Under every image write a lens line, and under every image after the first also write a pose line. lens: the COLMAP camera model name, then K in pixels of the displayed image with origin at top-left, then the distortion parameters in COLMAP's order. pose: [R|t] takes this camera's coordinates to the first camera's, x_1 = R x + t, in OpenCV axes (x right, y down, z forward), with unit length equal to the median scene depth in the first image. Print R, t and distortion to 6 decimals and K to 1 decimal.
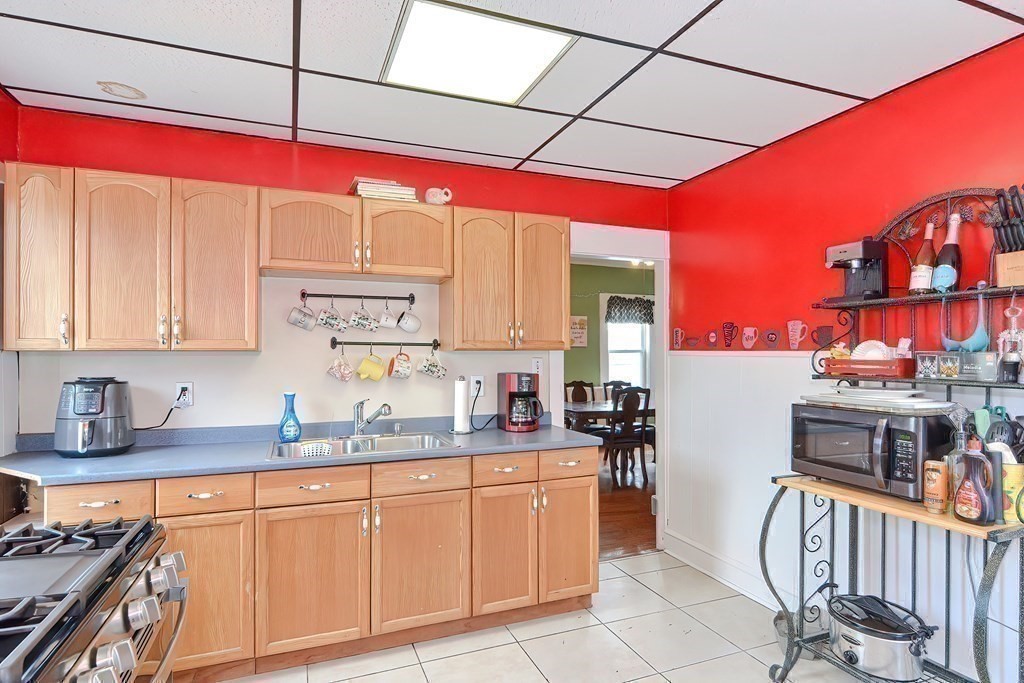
lens RADIAL K [[548.3, 0, 506.5], [0, 548.3, 349.6], [0, 0, 1]] dist [-0.001736, -0.002916]
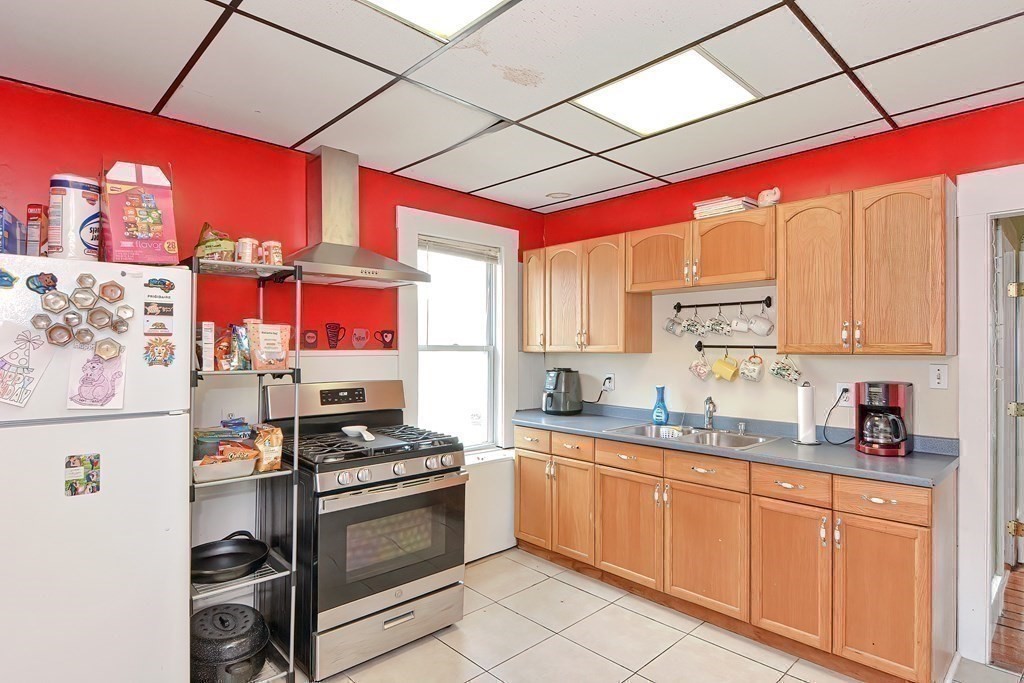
lens RADIAL K [[548.3, 0, 513.8], [0, 548.3, 342.2], [0, 0, 1]] dist [-0.001736, -0.002916]
pose [[0.362626, -0.006498, -0.931912, 0.654514], [0.002298, 0.999979, -0.006079, -0.015289], [0.931932, 0.000063, 0.362634, 0.224253]]
